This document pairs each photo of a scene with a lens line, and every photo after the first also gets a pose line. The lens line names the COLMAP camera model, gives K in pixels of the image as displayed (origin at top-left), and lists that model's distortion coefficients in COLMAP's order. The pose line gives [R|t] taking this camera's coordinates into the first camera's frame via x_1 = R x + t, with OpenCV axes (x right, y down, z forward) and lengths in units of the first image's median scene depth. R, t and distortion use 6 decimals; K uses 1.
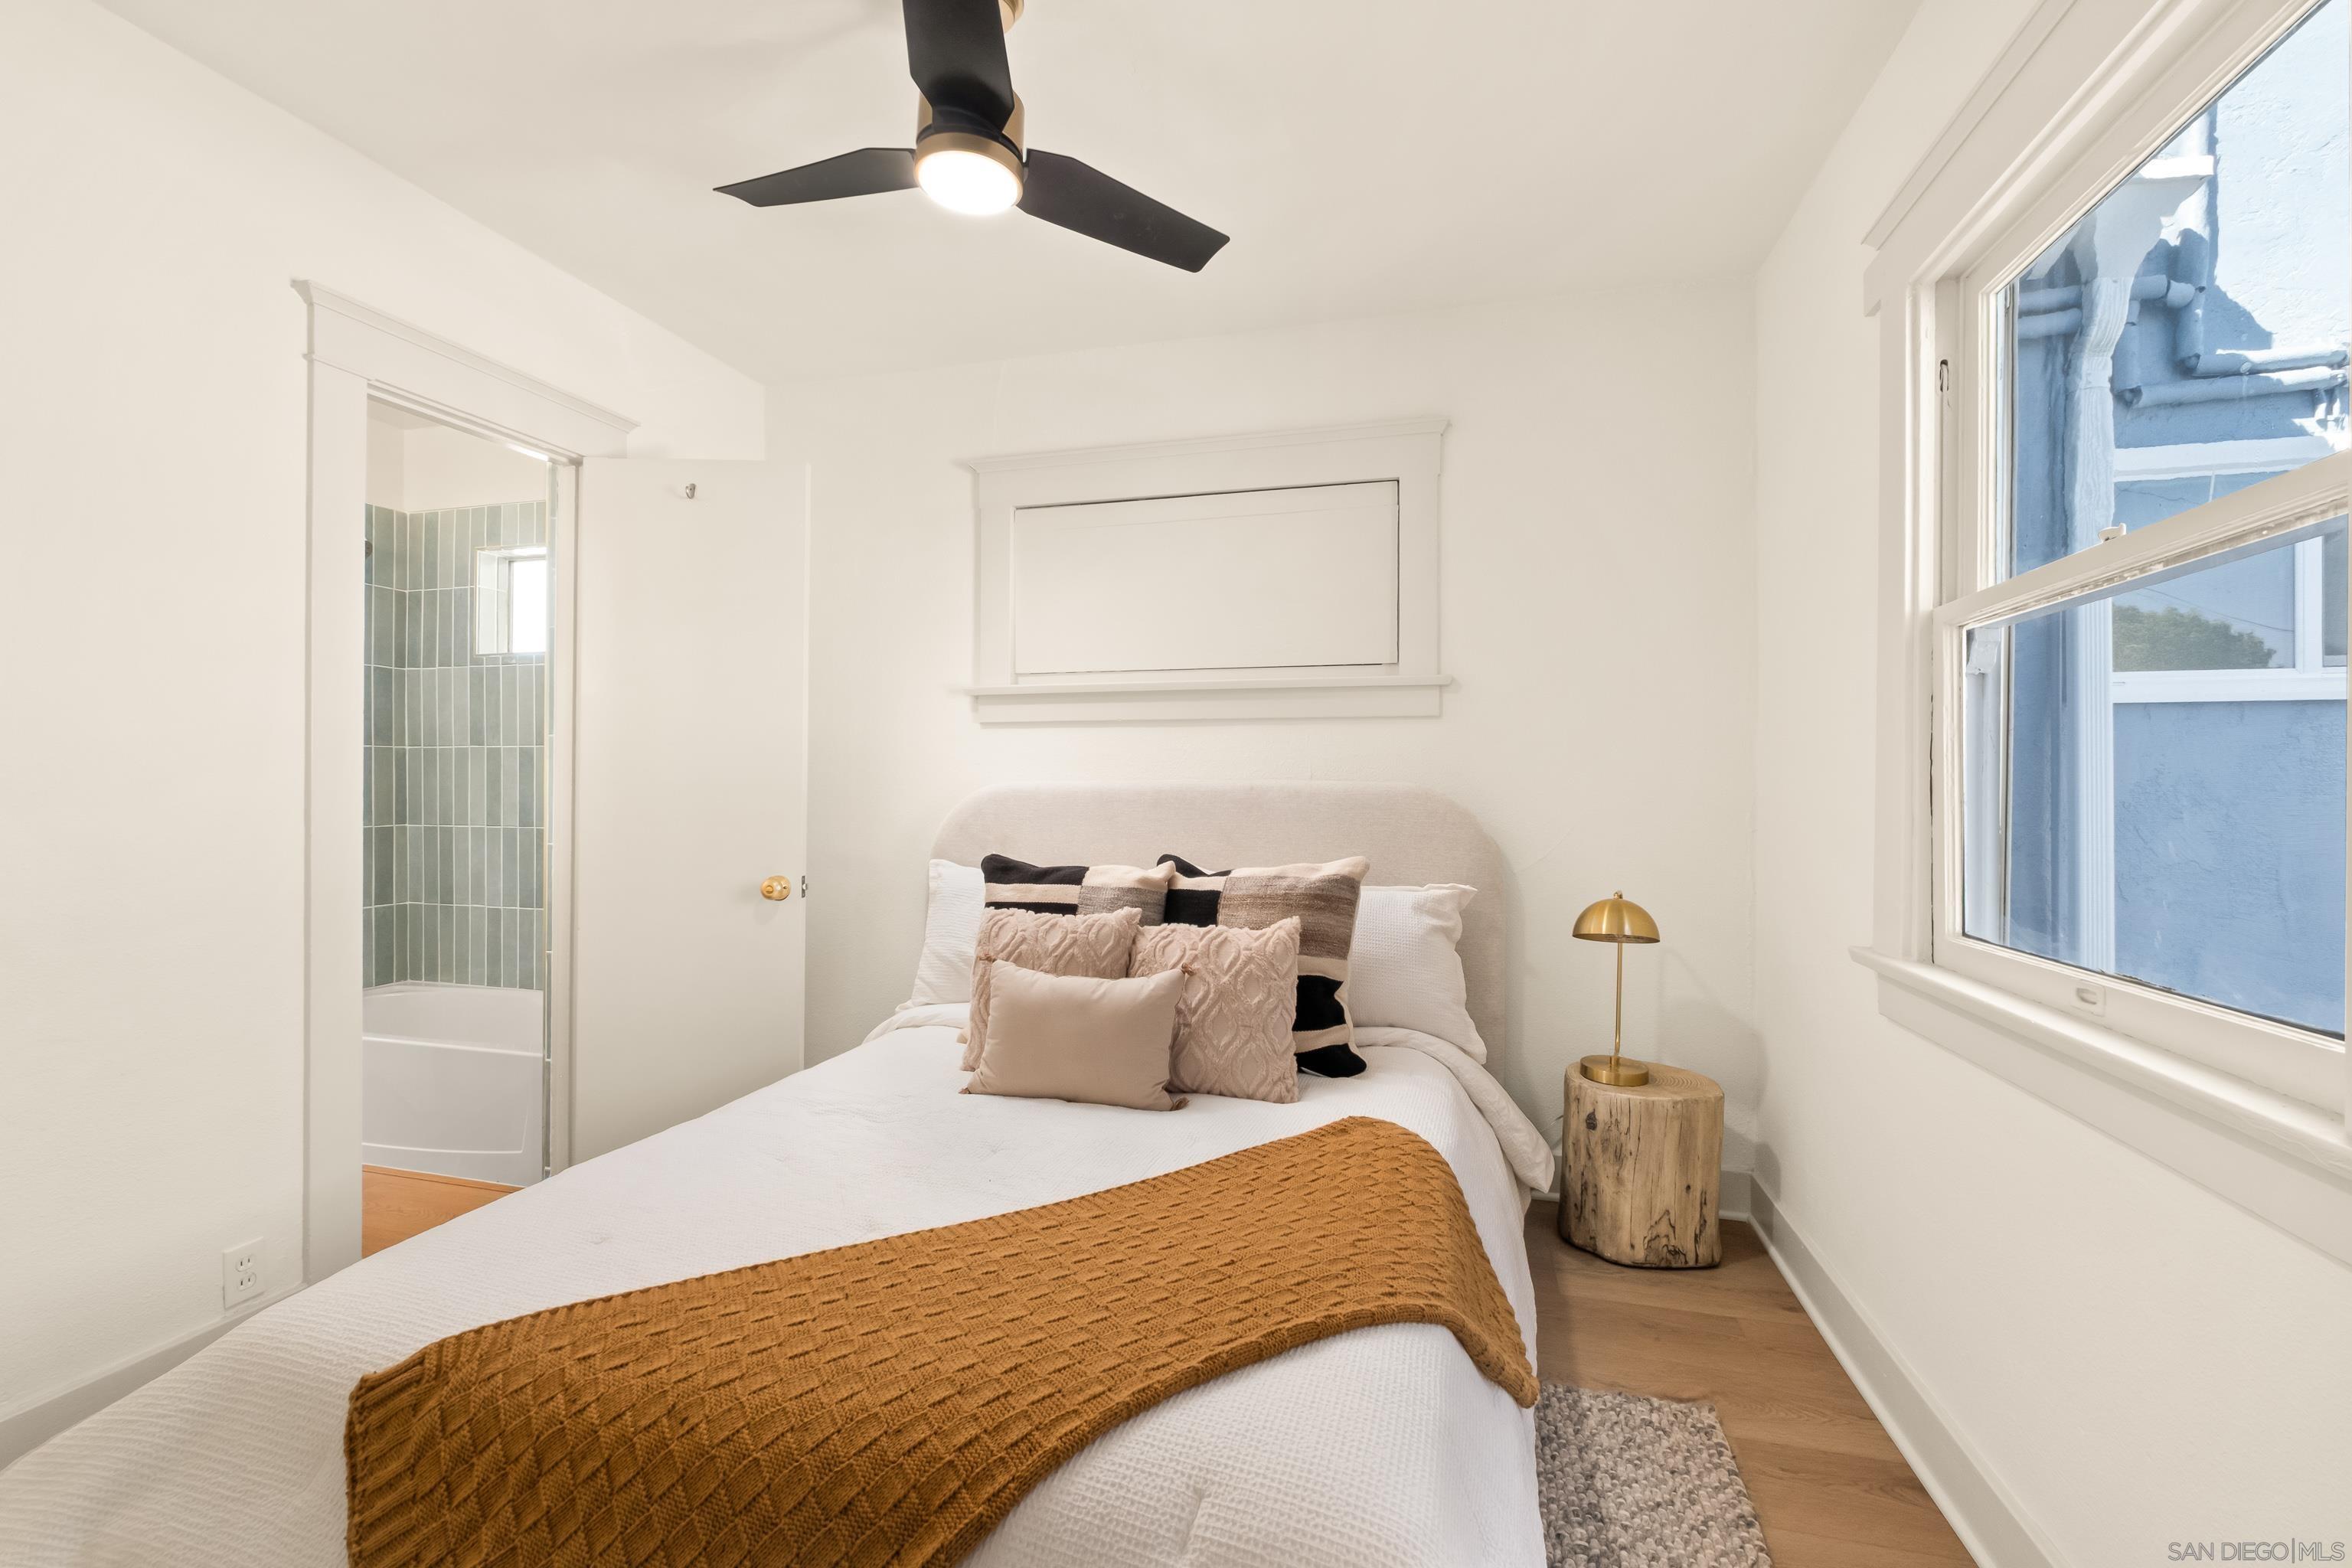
lens RADIAL K [[1030.0, 0, 1158.0], [0, 1030.0, 782.5], [0, 0, 1]] dist [-0.007501, 0.001820]
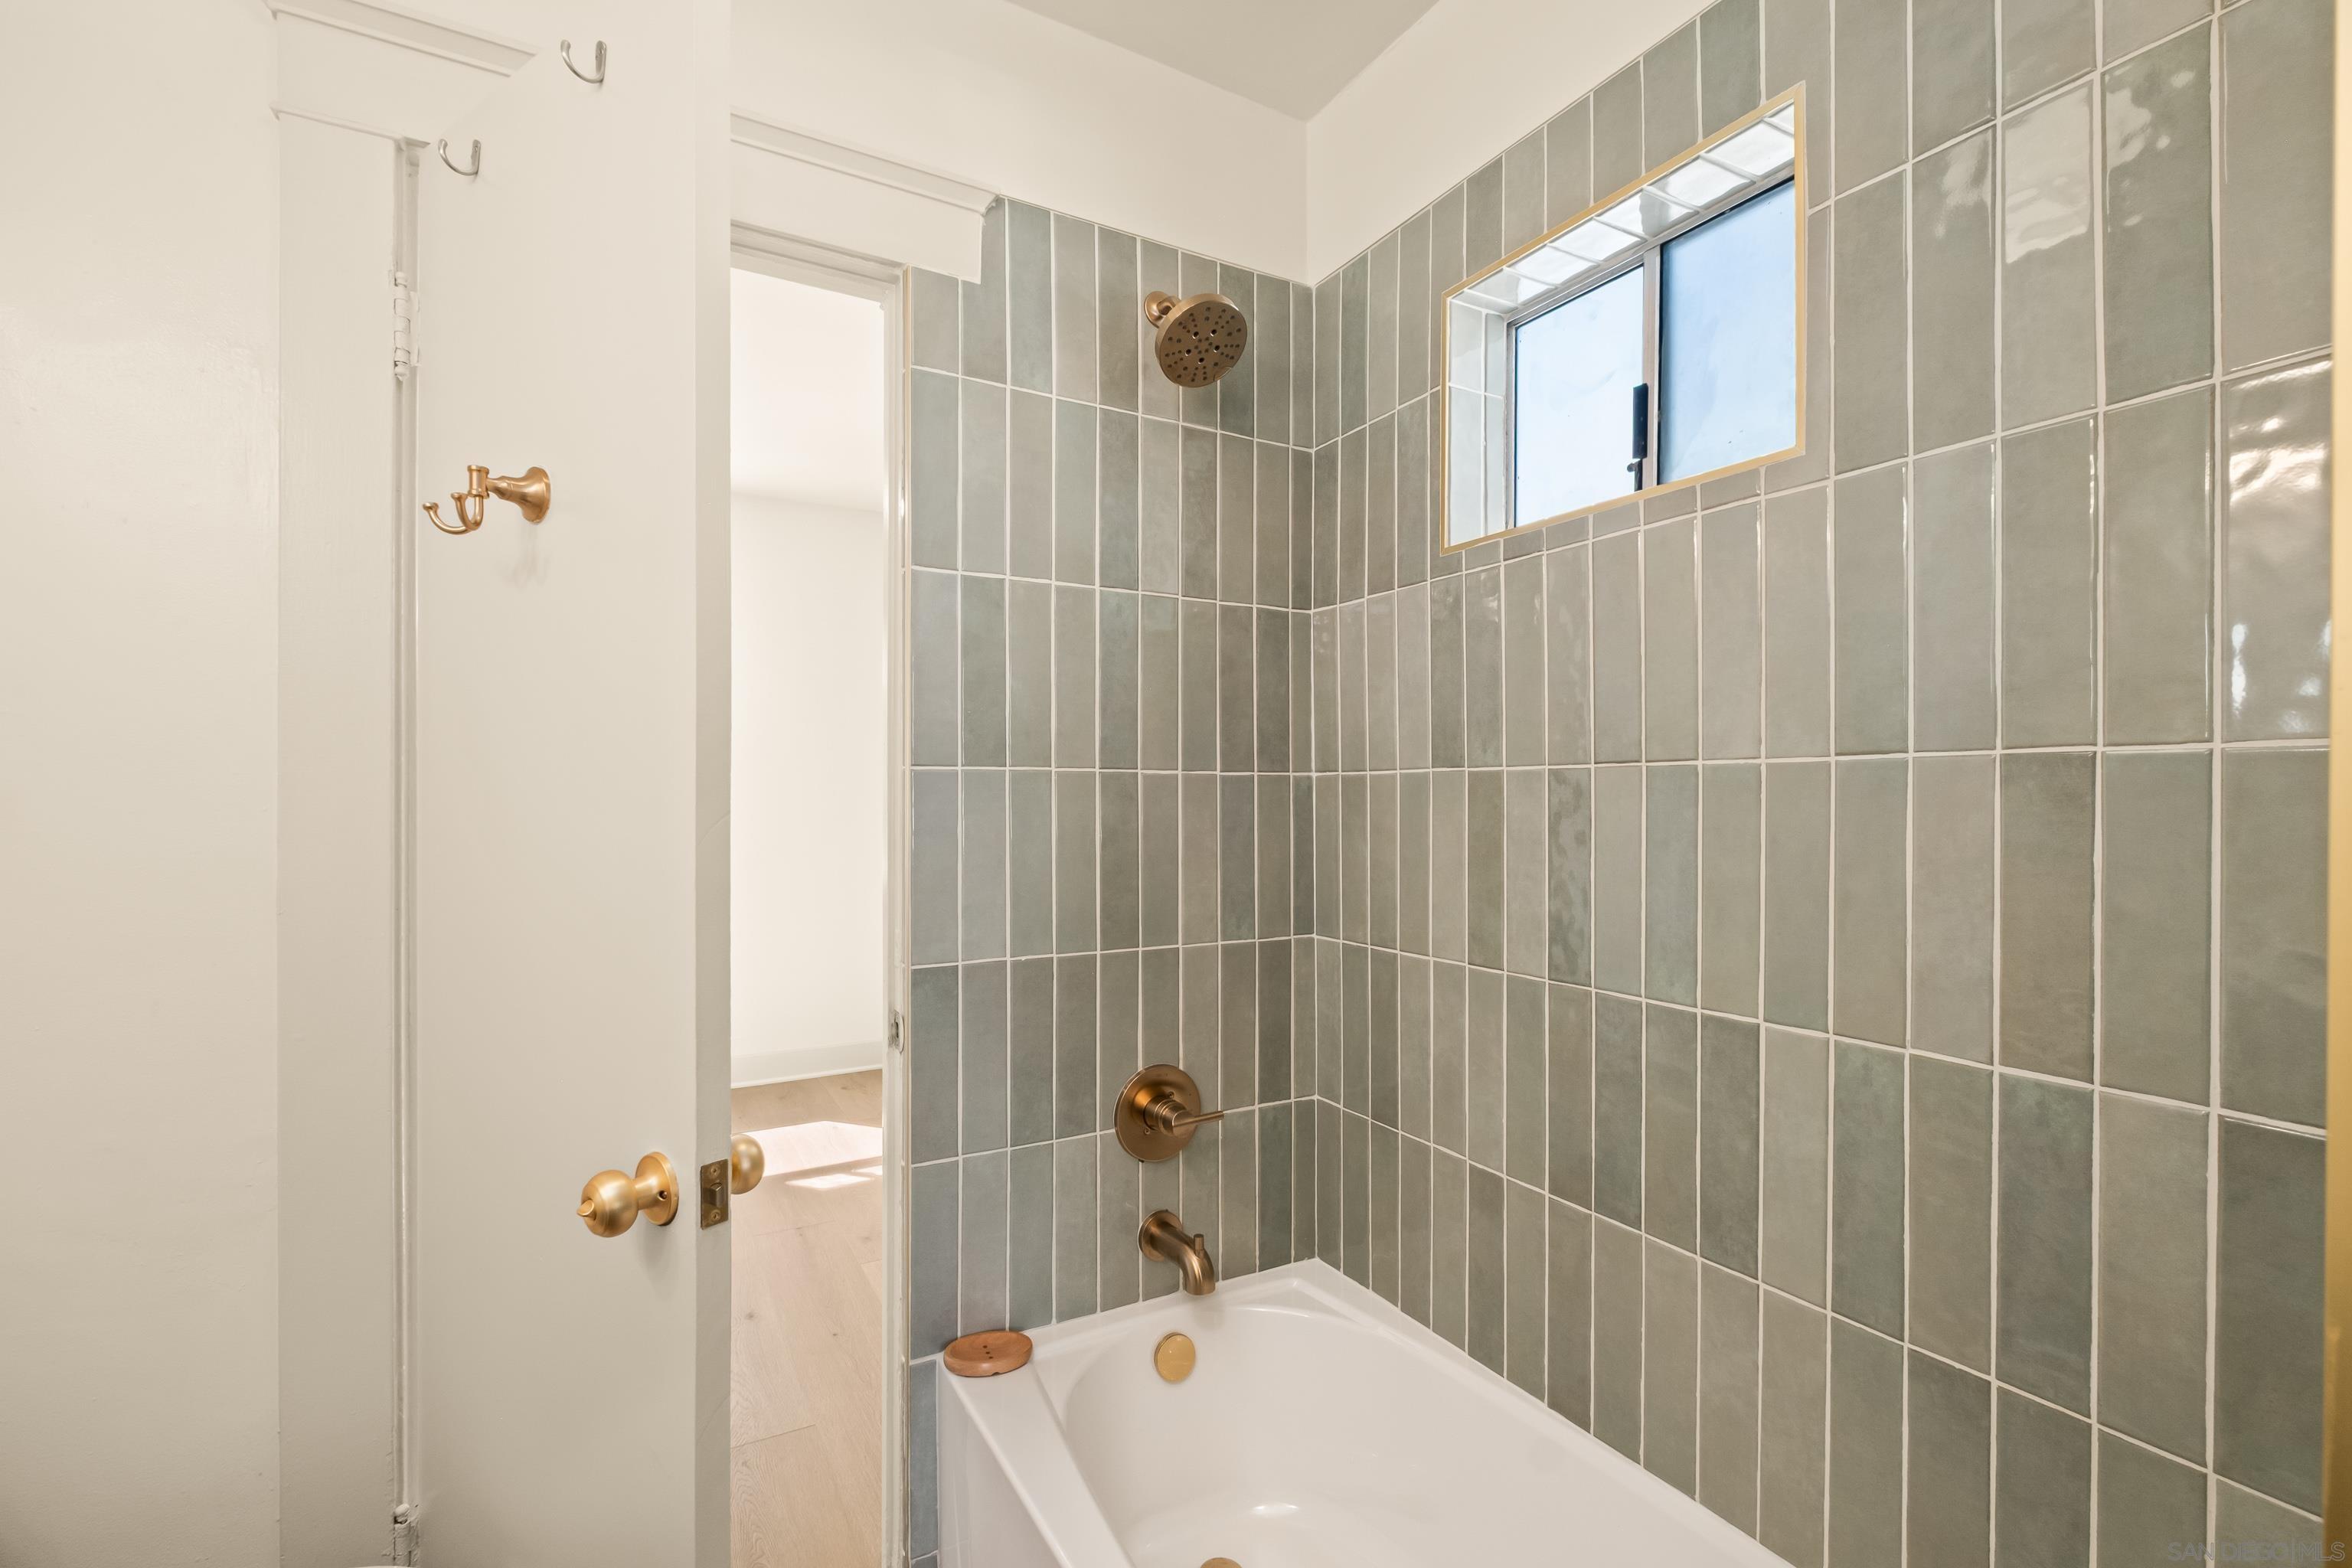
lens RADIAL K [[1030.0, 0, 1190.0], [0, 1030.0, 797.8], [0, 0, 1]] dist [-0.007501, 0.001820]
pose [[0.714839, -0.002378, -0.699285, -0.442691], [0.001214, 0.999997, -0.002160, -0.022757], [0.699288, 0.000695, 0.714840, 0.624269]]
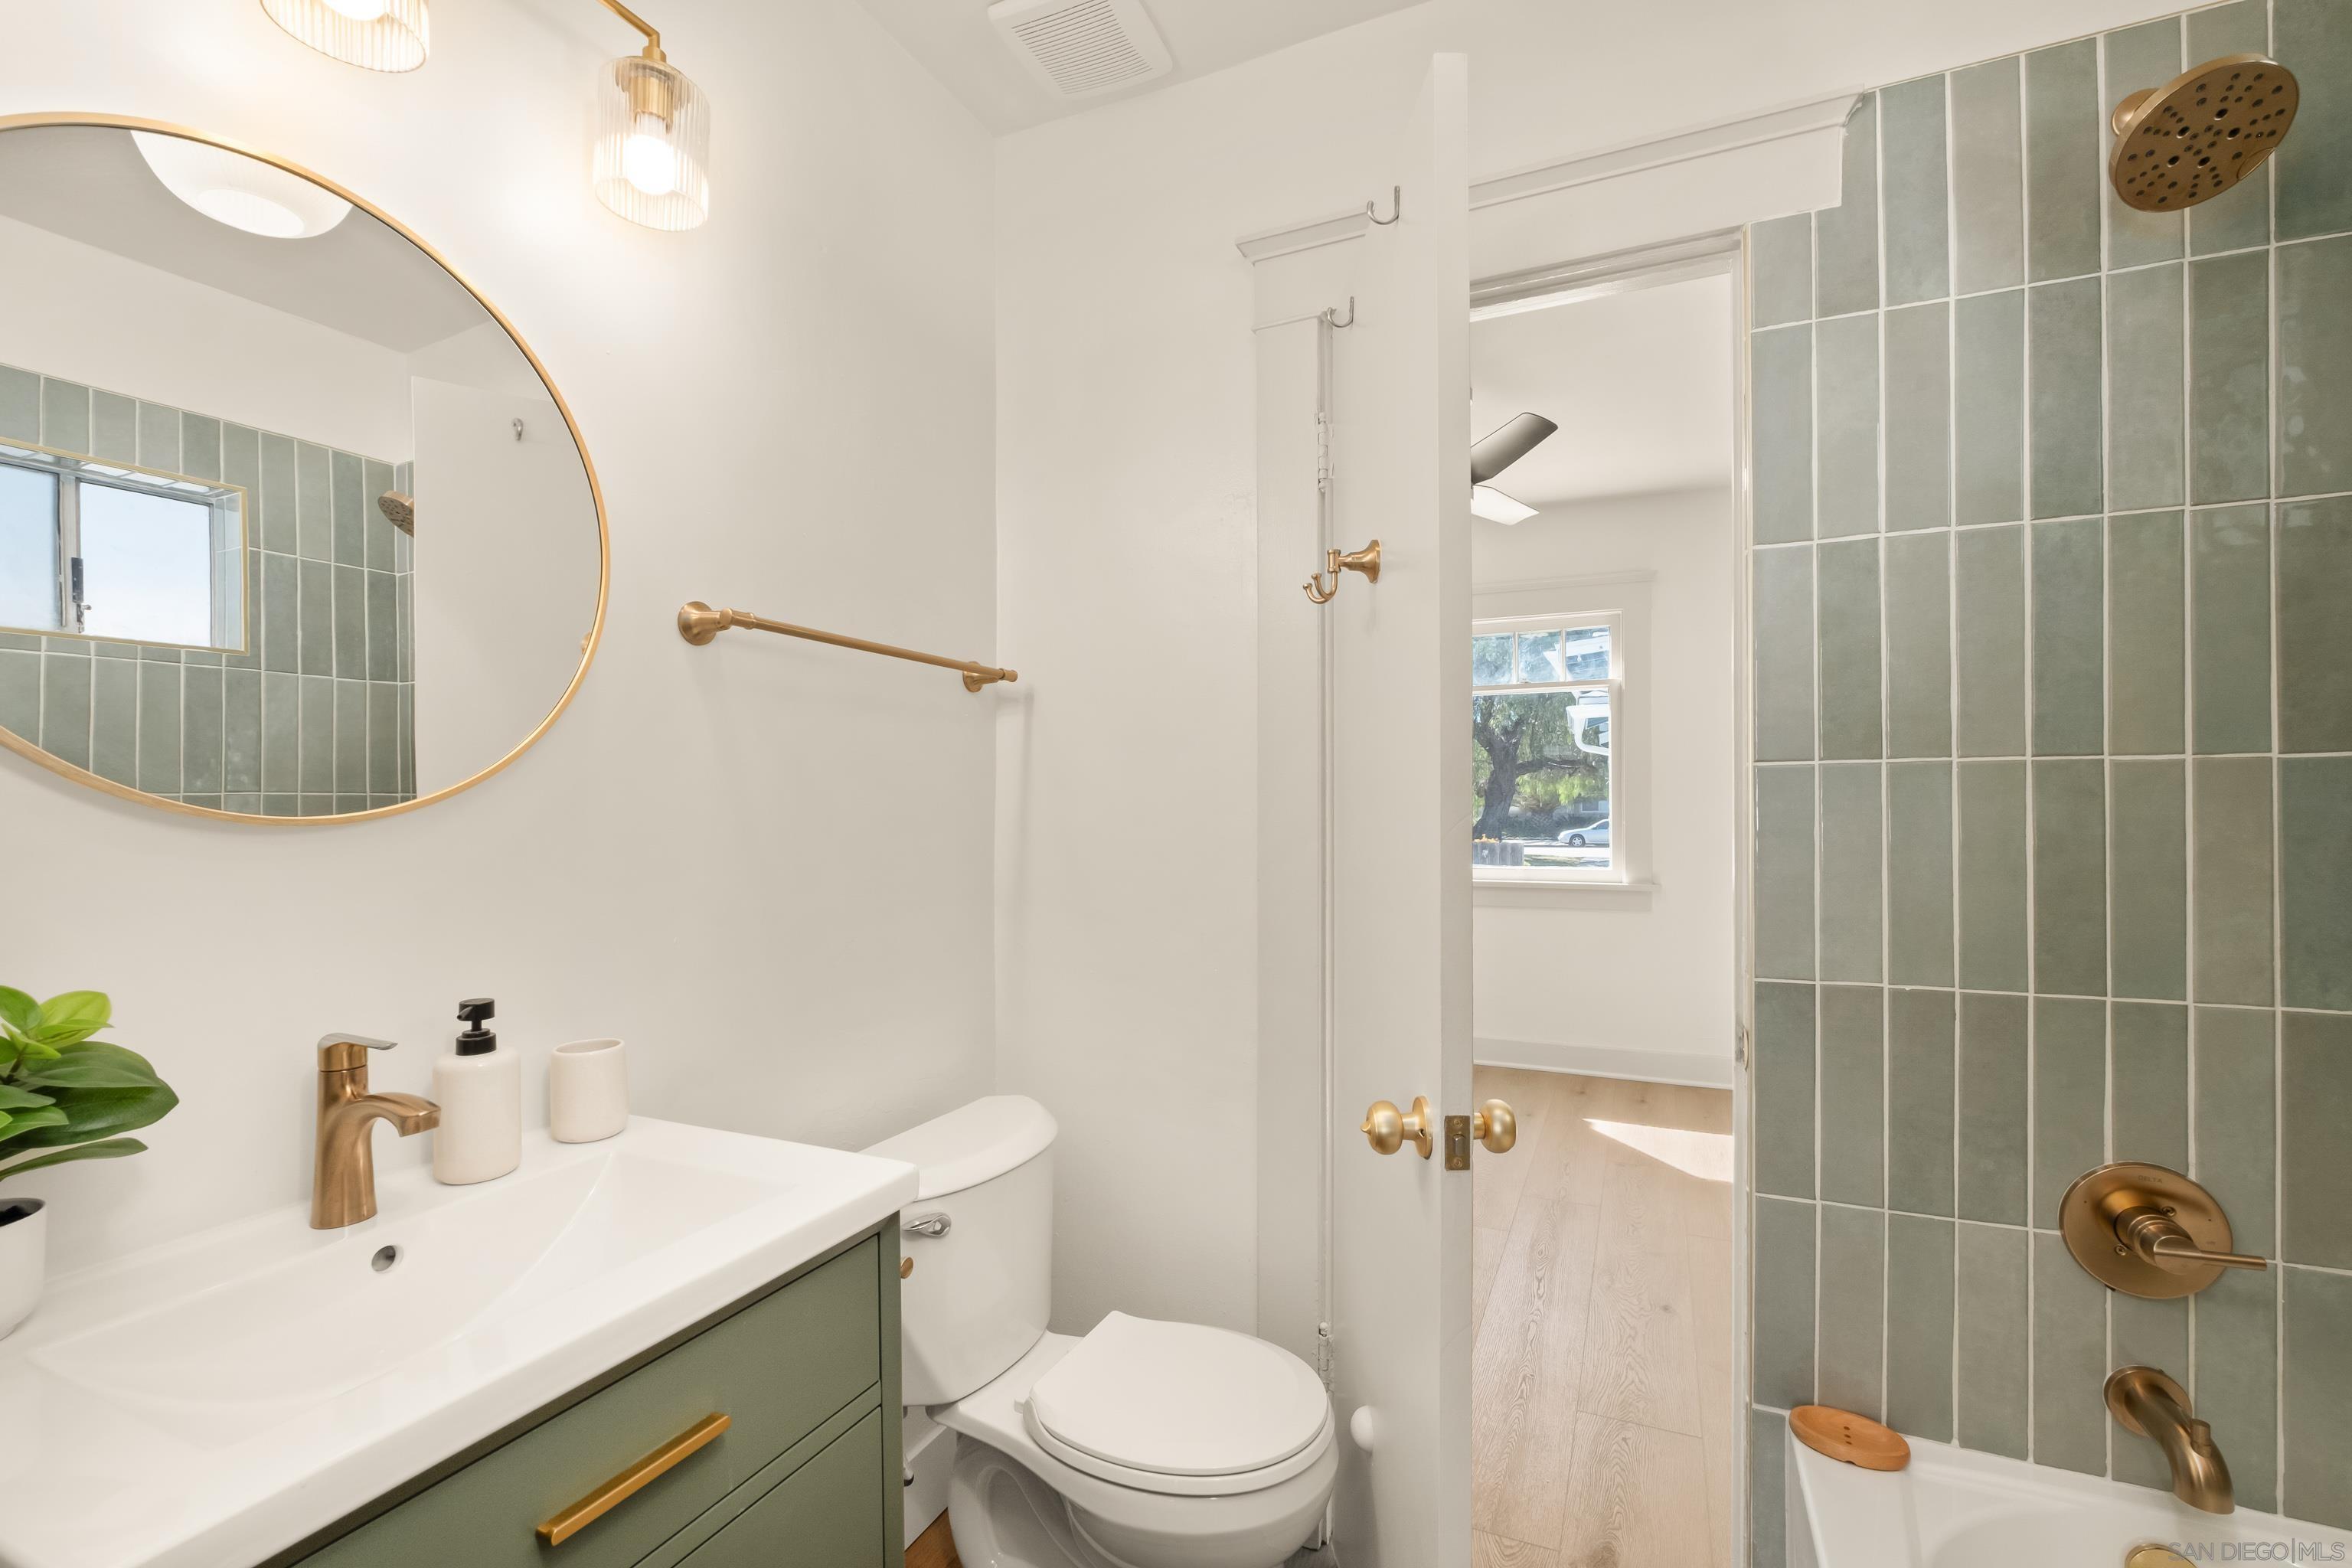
lens RADIAL K [[1030.0, 0, 1209.3], [0, 1030.0, 792.6], [0, 0, 1]] dist [-0.007501, 0.001820]
pose [[-0.137156, -0.008261, -0.990515, -0.402701], [0.008162, 0.999922, -0.009470, -0.023301], [0.990516, -0.009383, -0.137078, 0.696486]]
